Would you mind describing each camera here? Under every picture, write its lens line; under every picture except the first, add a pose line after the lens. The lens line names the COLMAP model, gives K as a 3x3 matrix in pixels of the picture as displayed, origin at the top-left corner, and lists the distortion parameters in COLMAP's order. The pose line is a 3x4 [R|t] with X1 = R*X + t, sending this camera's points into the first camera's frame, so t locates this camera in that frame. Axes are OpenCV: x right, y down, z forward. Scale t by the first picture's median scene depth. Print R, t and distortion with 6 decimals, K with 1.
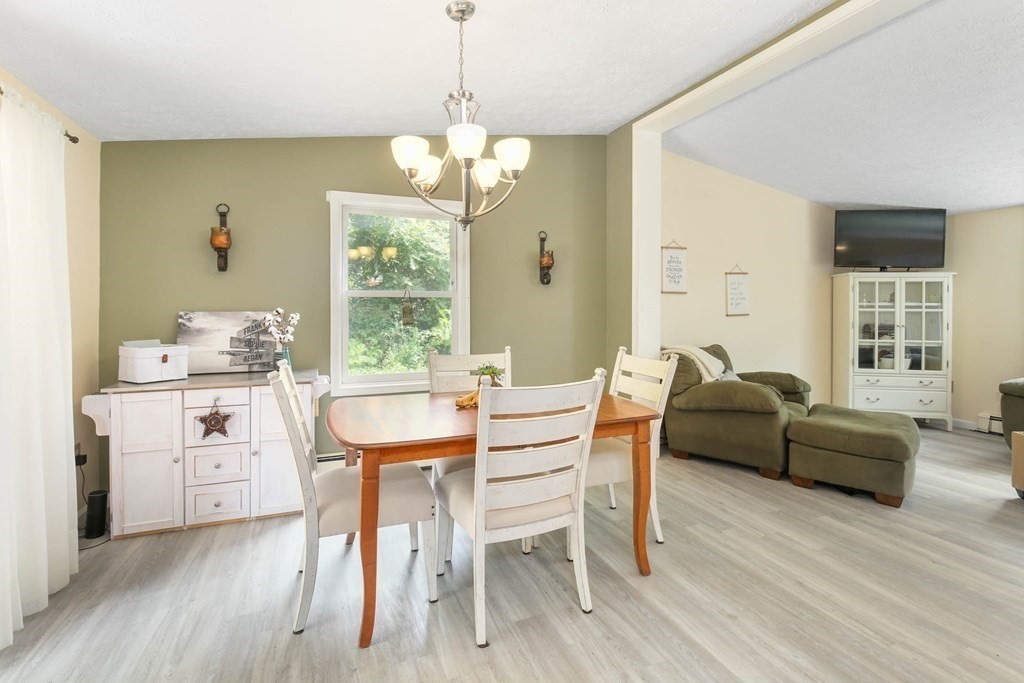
lens RADIAL K [[477.0, 0, 515.2], [0, 477.0, 308.4], [0, 0, 1]] dist [-0.013805, 0.002779]
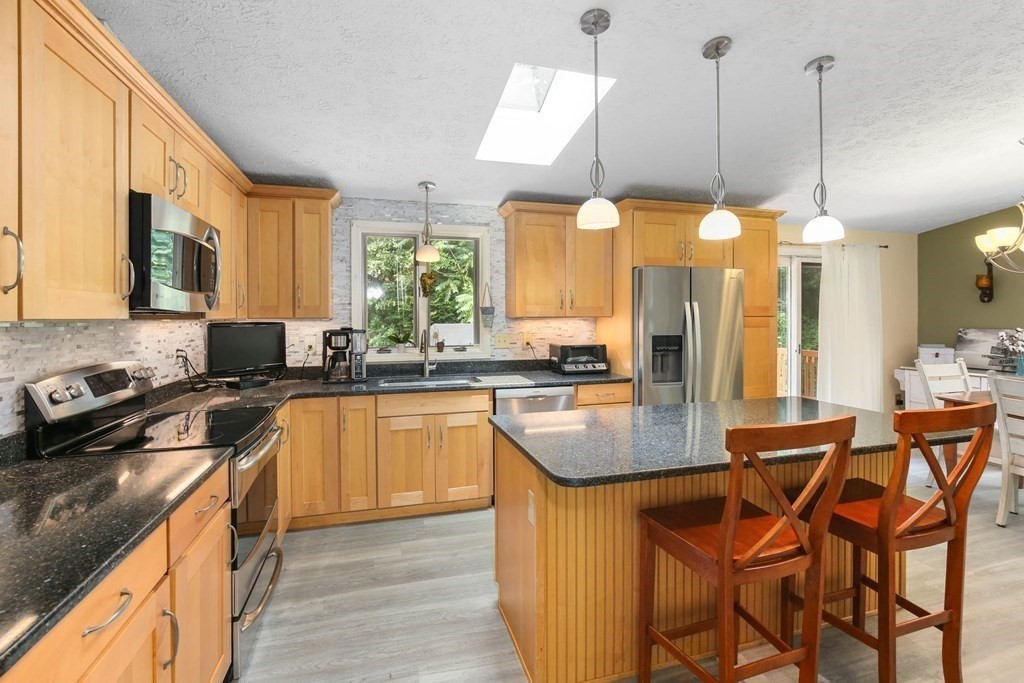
lens RADIAL K [[477.0, 0, 513.8], [0, 477.0, 316.3], [0, 0, 1]] dist [-0.013805, 0.002779]
pose [[-0.119805, -0.001453, -0.992796, 1.040478], [0.002431, 0.999996, -0.001757, -0.034471], [0.992794, -0.002624, -0.119801, -0.314639]]
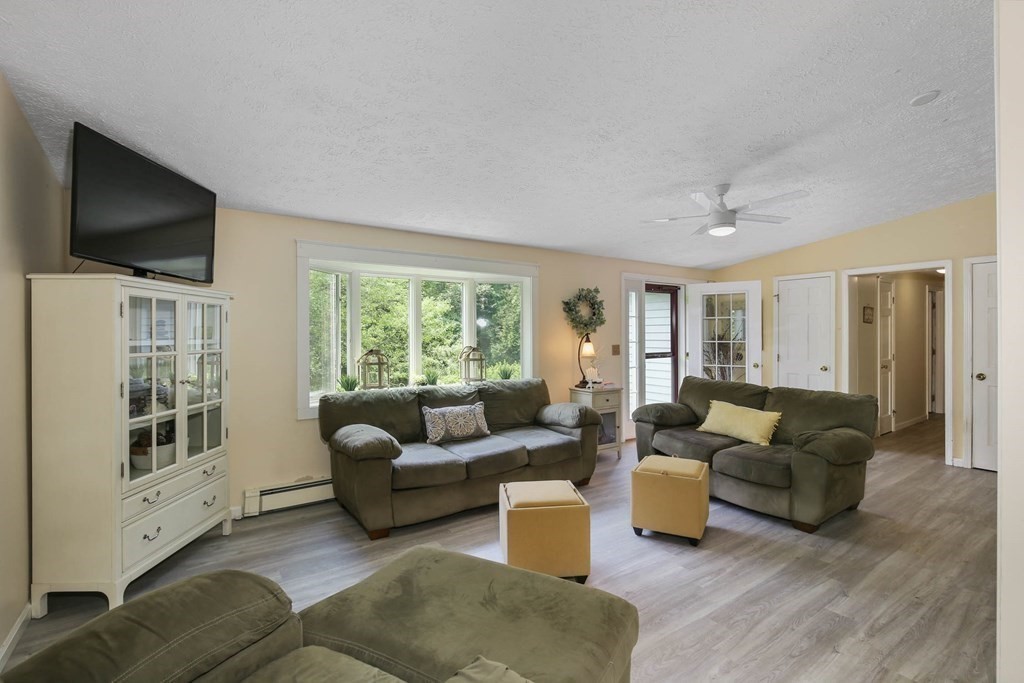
lens RADIAL K [[477.0, 0, 512.7], [0, 477.0, 333.3], [0, 0, 1]] dist [-0.013805, 0.002779]
pose [[-0.226714, -0.006020, 0.973943, 0.282184], [0.000161, 0.999981, 0.006218, -0.034357], [-0.973961, 0.001566, -0.226708, 1.130553]]
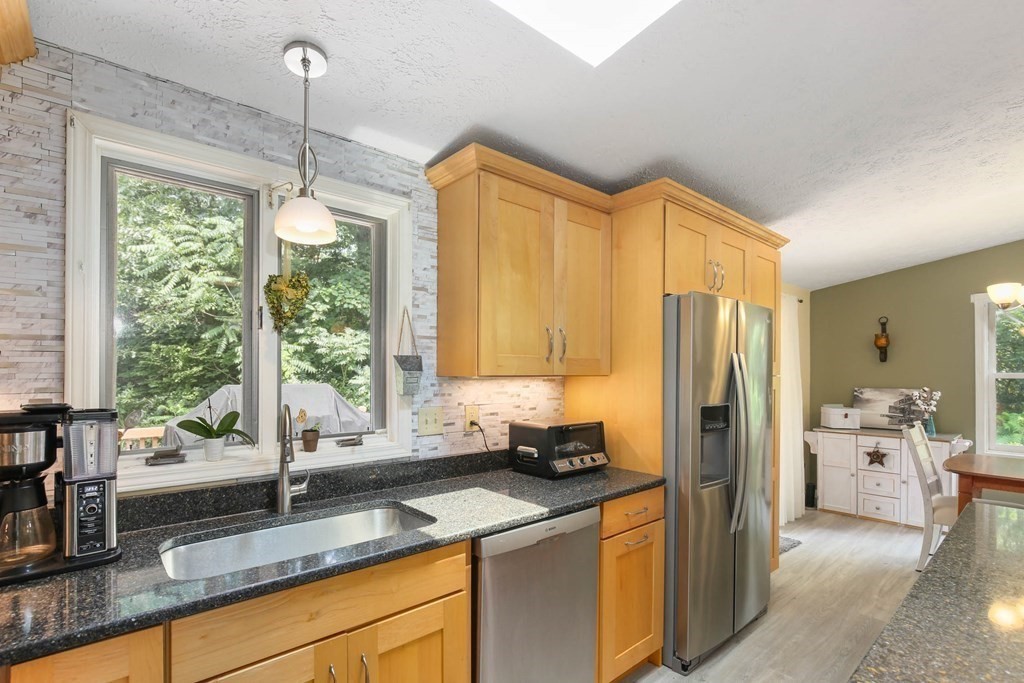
lens RADIAL K [[477.0, 0, 504.6], [0, 477.0, 370.3], [0, 0, 1]] dist [-0.013805, 0.002779]
pose [[0.305889, -0.008341, -0.952031, 0.446677], [-0.001221, 0.999957, -0.009153, -0.035944], [0.952066, 0.003962, 0.305866, -0.606704]]
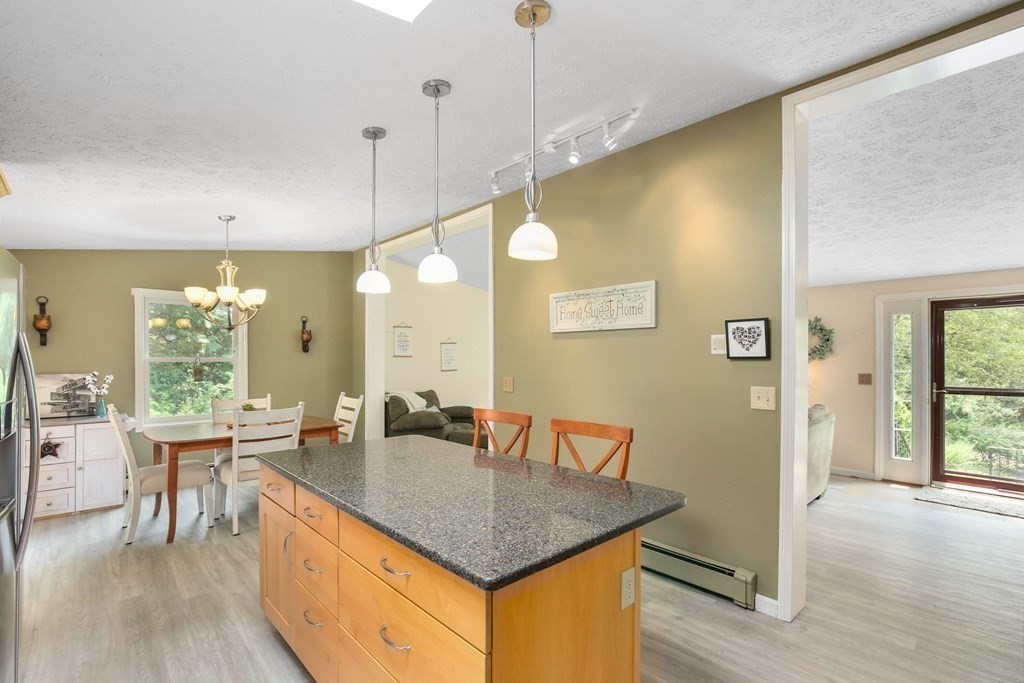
lens RADIAL K [[477.0, 0, 517.0], [0, 477.0, 358.0], [0, 0, 1]] dist [-0.013805, 0.002779]
pose [[0.936805, -0.001506, 0.349848, 0.199751], [0.001319, 0.999999, 0.000773, -0.040301], [-0.349849, -0.000263, 0.936806, -0.773136]]
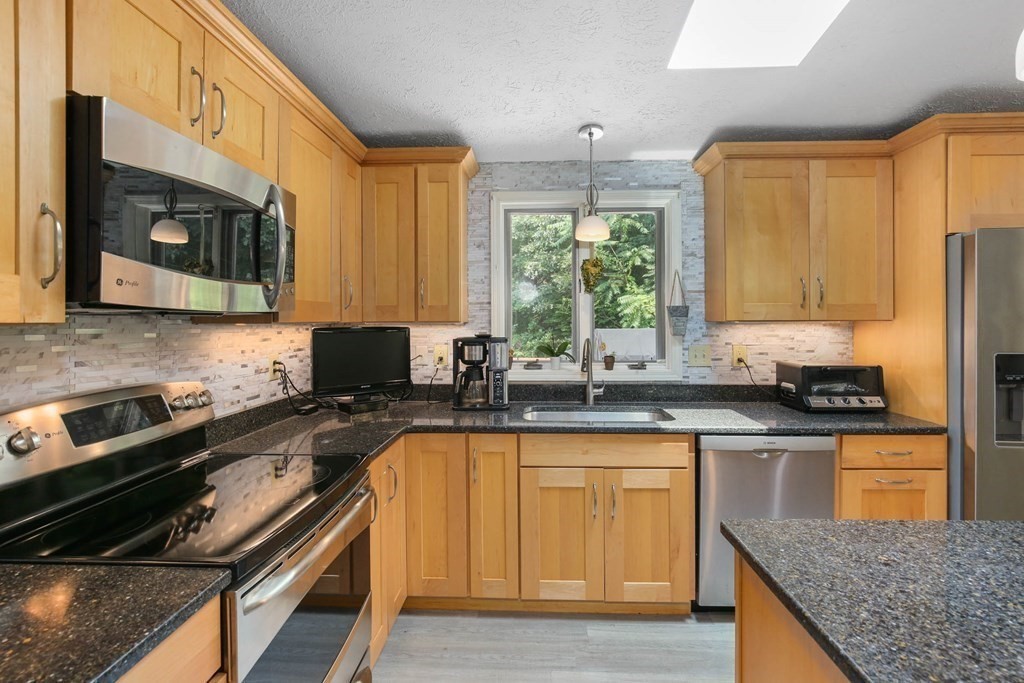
lens RADIAL K [[477.0, 0, 519.4], [0, 477.0, 317.7], [0, 0, 1]] dist [-0.013805, 0.002779]
pose [[-0.423289, -0.005555, -0.905978, 0.703686], [0.001744, 0.999974, -0.006946, -0.034540], [0.905993, -0.004521, -0.423268, -0.429182]]
